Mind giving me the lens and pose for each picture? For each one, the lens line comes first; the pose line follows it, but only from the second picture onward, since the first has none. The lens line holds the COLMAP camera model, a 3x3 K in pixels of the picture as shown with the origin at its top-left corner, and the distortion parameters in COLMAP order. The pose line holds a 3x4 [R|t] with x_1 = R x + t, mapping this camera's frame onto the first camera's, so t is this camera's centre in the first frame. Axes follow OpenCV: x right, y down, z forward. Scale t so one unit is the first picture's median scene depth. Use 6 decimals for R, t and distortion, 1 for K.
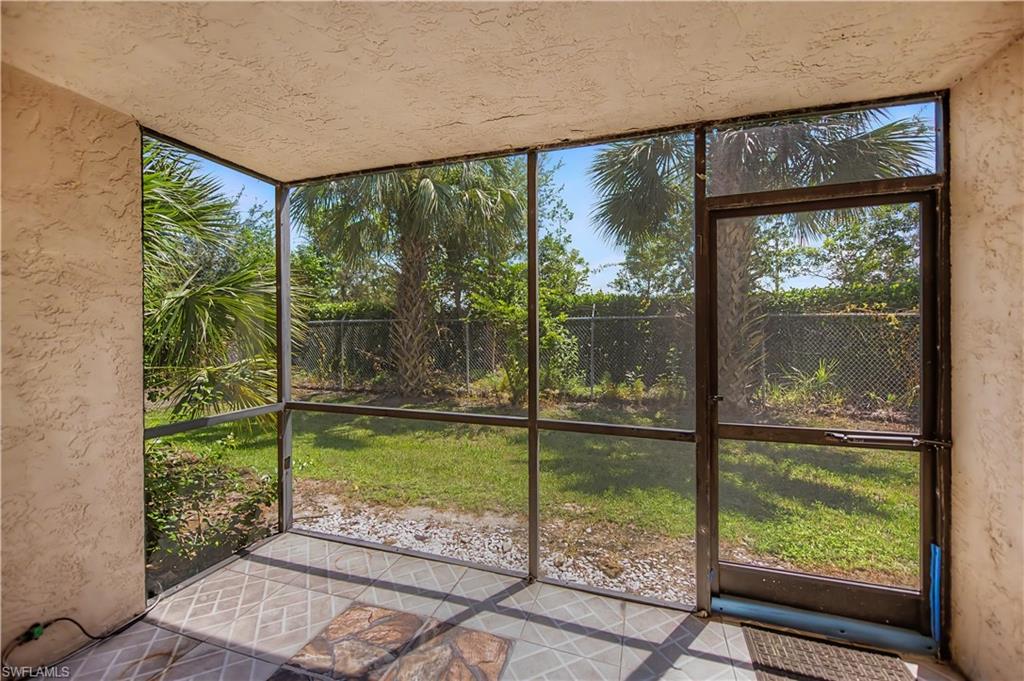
lens RADIAL K [[413.8, 0, 509.8], [0, 413.8, 333.8], [0, 0, 1]] dist [0.001203, -0.000639]
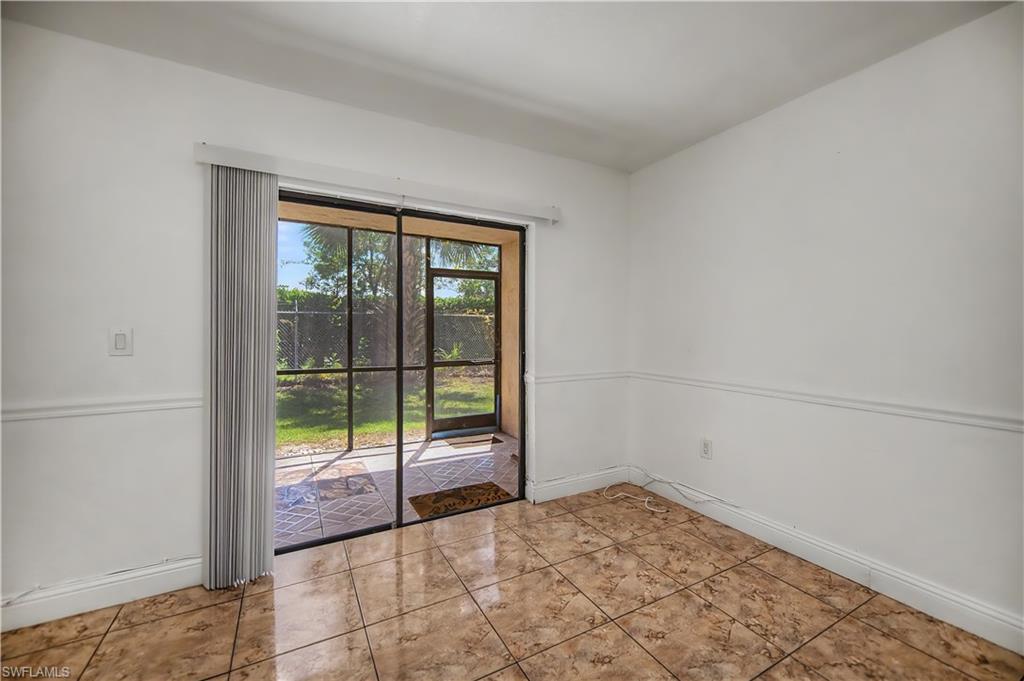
lens RADIAL K [[413.8, 0, 517.3], [0, 413.8, 333.0], [0, 0, 1]] dist [0.001203, -0.000639]
pose [[0.683480, -0.004936, 0.729952, -0.277646], [-0.002950, 0.999950, 0.009524, 0.007774], [-0.729963, -0.008663, 0.683432, -0.301307]]
